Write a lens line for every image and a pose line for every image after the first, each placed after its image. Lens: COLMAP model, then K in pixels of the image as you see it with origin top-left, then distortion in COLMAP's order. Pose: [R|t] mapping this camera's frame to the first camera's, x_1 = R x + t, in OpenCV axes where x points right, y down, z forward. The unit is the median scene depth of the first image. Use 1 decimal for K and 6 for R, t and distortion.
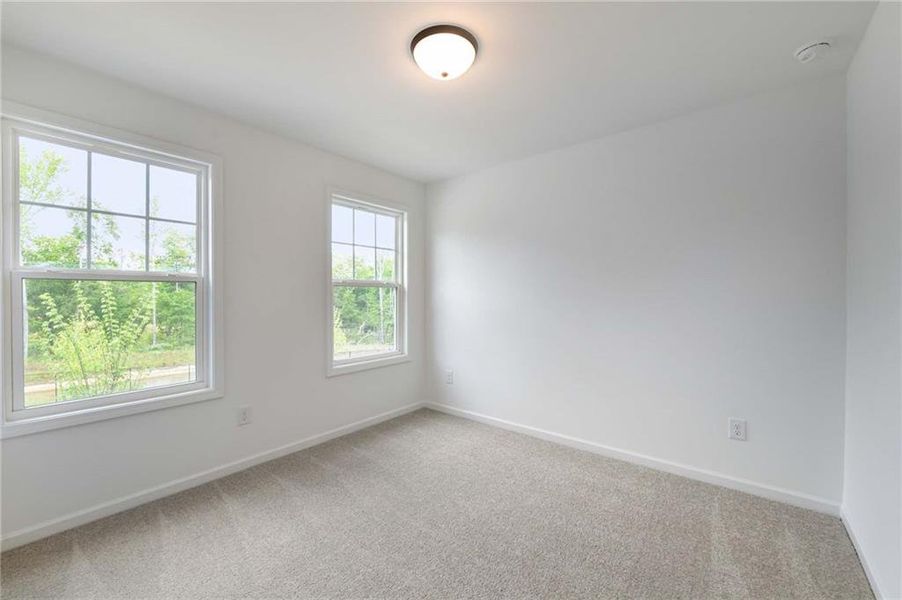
lens RADIAL K [[362.2, 0, 448.6], [0, 362.2, 297.2], [0, 0, 1]] dist [-0.001051, -0.000537]
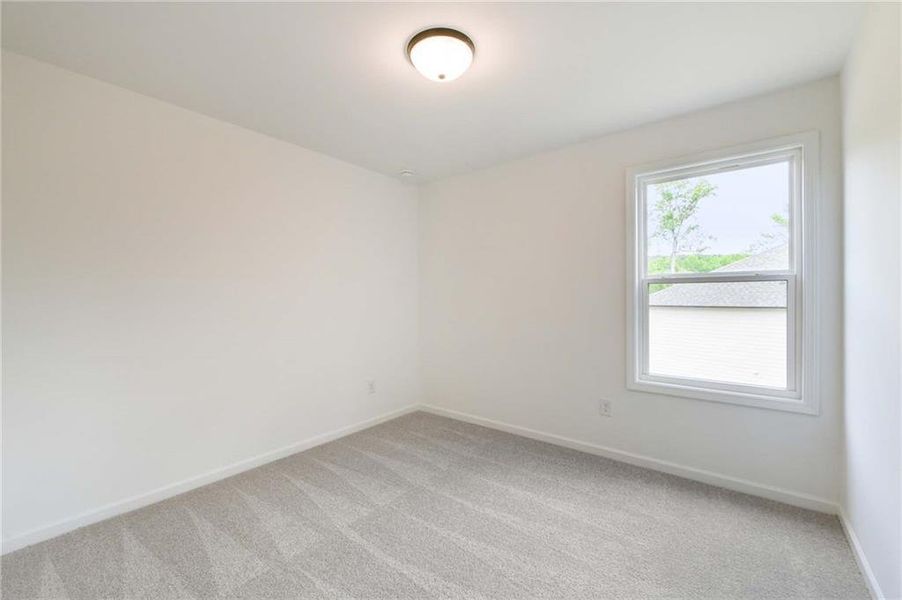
lens RADIAL K [[333.8, 0, 451.4], [0, 333.8, 295.2], [0, 0, 1]] dist [-0.000296, -0.000056]
pose [[0.064201, -0.004920, -0.997925, 0.294715], [0.002821, 0.999985, -0.004749, -0.002904], [0.997933, -0.002510, 0.064214, 0.350306]]
